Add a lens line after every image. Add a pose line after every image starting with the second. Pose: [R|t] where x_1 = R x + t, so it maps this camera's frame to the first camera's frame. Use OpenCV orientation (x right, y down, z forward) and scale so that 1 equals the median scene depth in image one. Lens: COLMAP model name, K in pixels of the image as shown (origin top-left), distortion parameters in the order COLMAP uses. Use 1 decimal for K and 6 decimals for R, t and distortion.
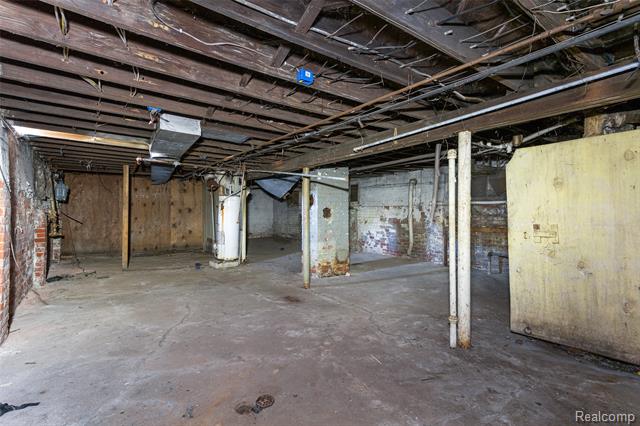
lens RADIAL K [[298.3, 0, 319.7], [0, 298.3, 209.6], [0, 0, 1]] dist [0.020597, 0.000423]
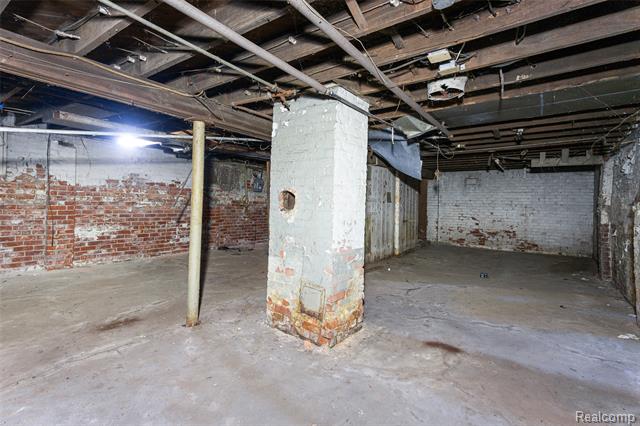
lens RADIAL K [[298.3, 0, 320.5], [0, 298.3, 210.5], [0, 0, 1]] dist [0.020597, 0.000423]
pose [[0.313580, 0.014444, -0.949452, 0.684364], [-0.024917, 0.999665, 0.006978, 0.030584], [0.949235, 0.021469, 0.313835, 1.208468]]
